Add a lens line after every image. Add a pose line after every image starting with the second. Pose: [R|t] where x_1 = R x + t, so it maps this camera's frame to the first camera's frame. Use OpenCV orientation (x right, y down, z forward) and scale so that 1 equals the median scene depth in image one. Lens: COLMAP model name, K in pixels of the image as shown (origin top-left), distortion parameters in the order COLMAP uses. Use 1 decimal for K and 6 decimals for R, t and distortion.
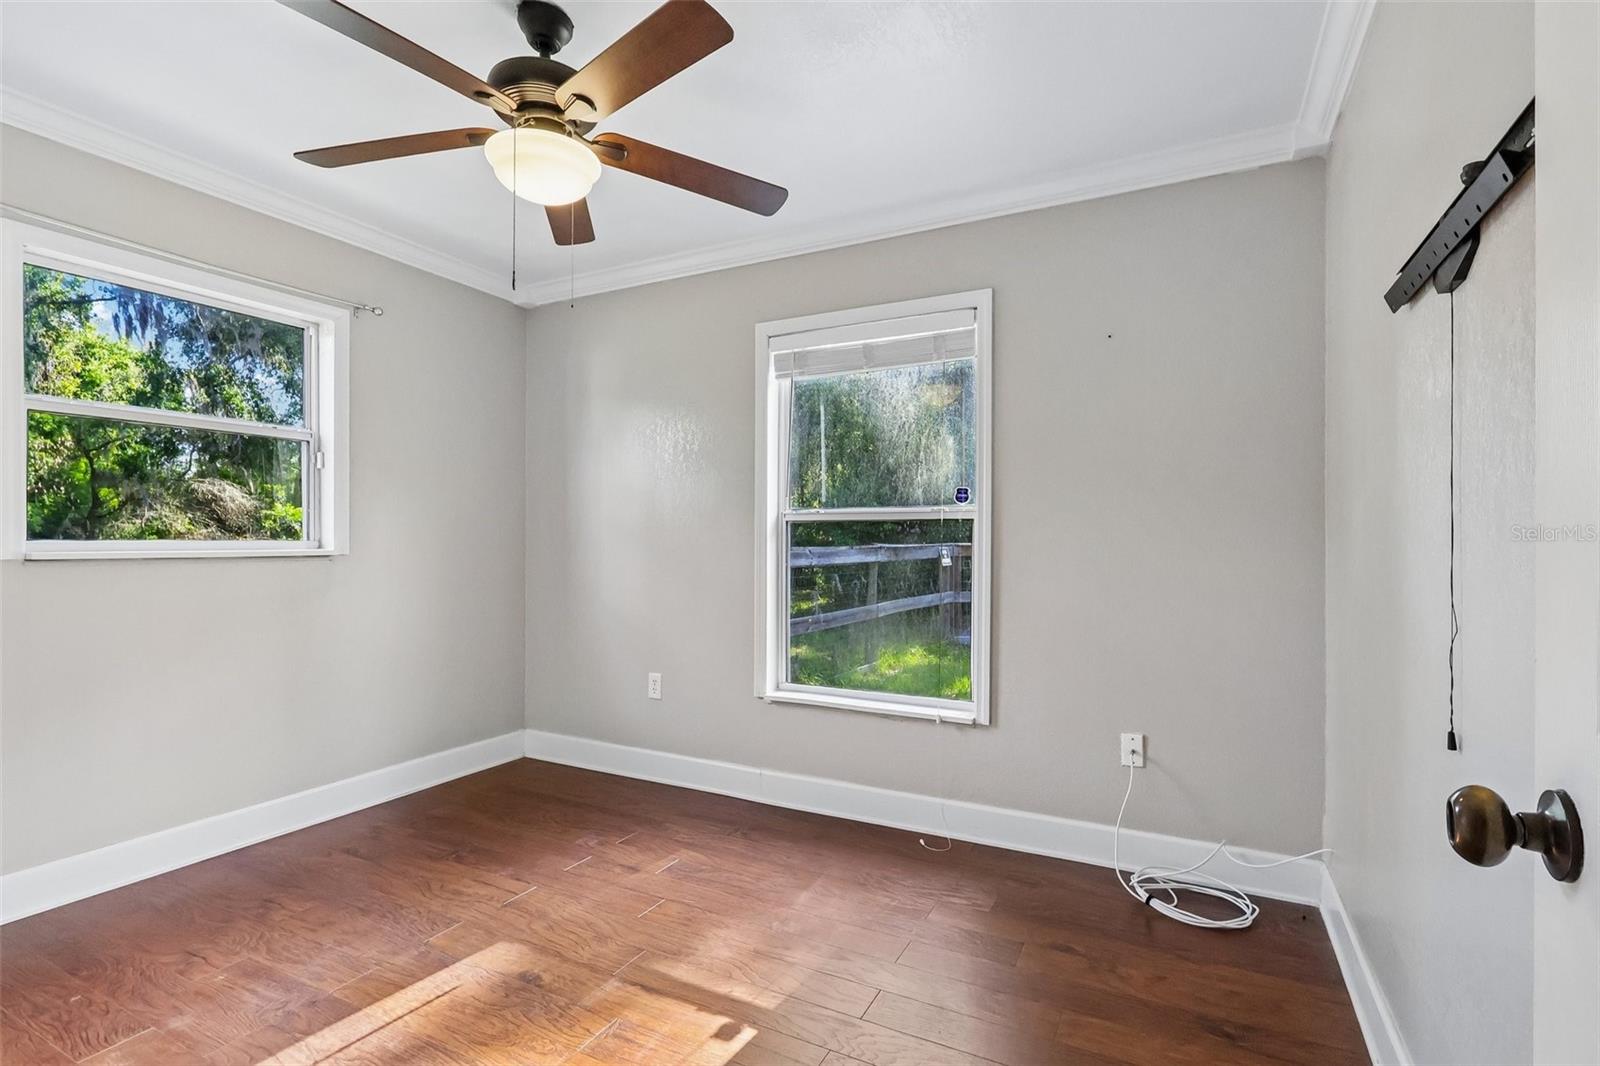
lens RADIAL K [[743.0, 0, 803.3], [0, 743.0, 536.5], [0, 0, 1]] dist [0.002653, -0.000044]
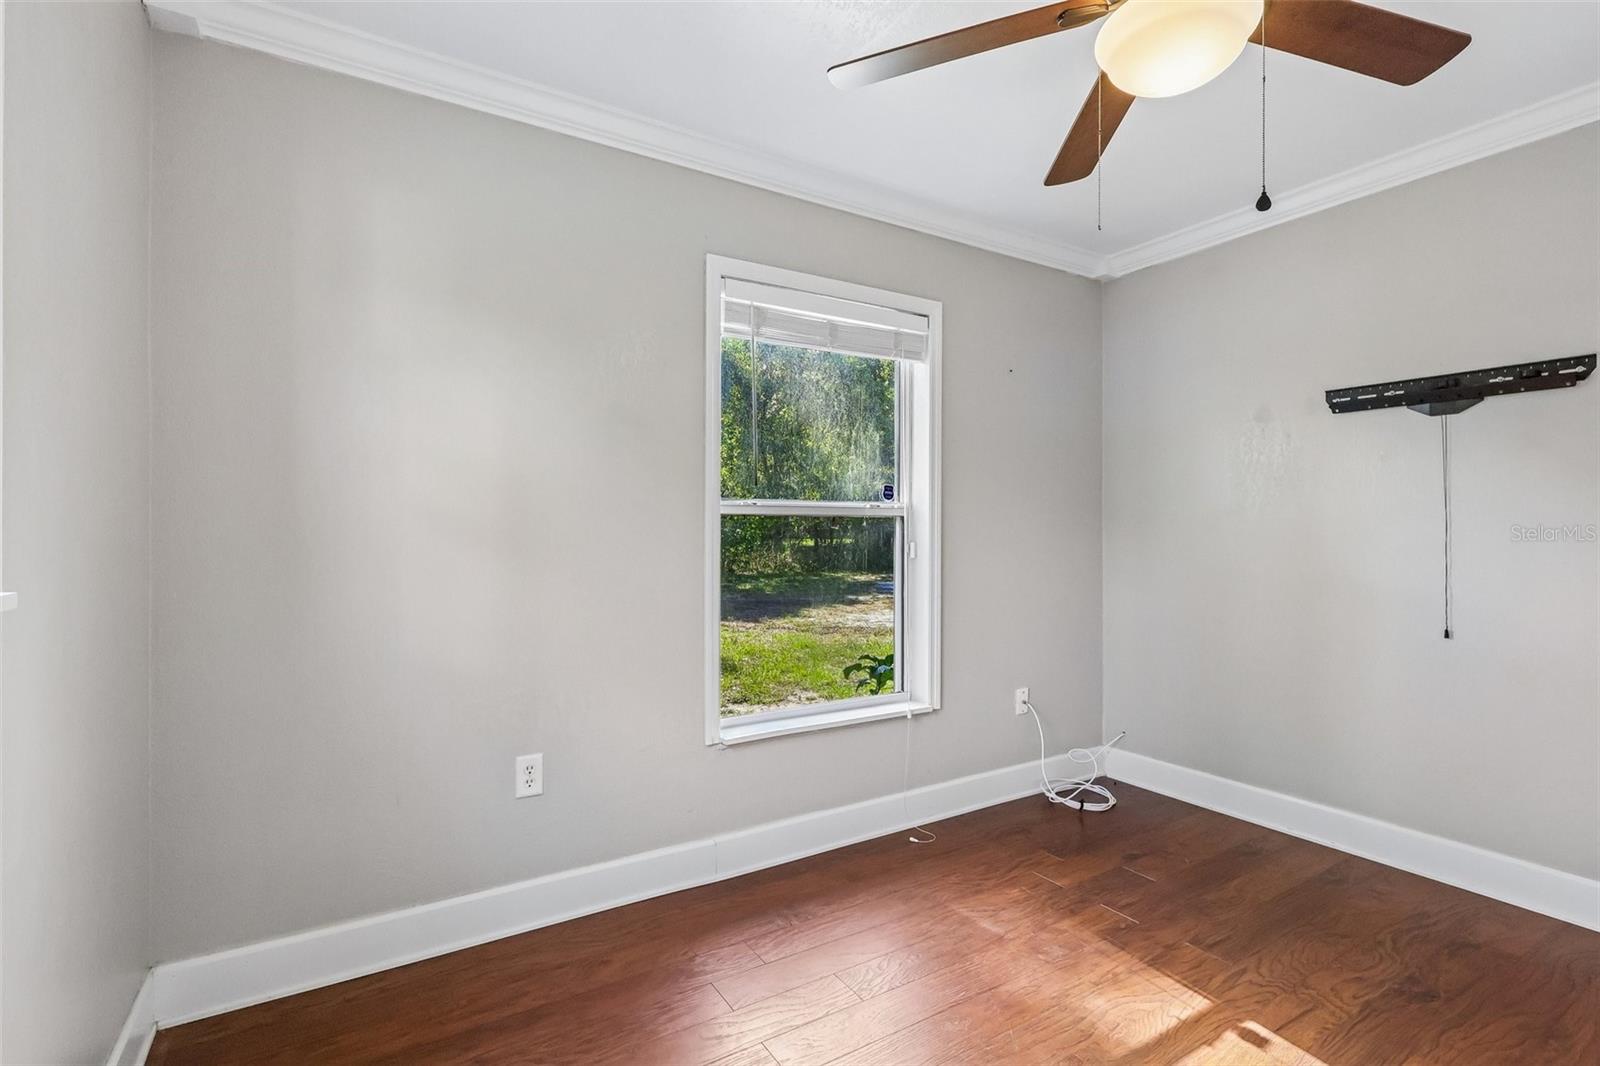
lens RADIAL K [[741.4, 0, 802.8], [0, 741.4, 530.0], [0, 0, 1]] dist [-0.002753, 0.000514]
pose [[0.525251, -0.003480, 0.850940, -0.703661], [-0.000514, 0.999990, 0.004407, -0.008352], [-0.850947, -0.002752, 0.525244, 0.558040]]
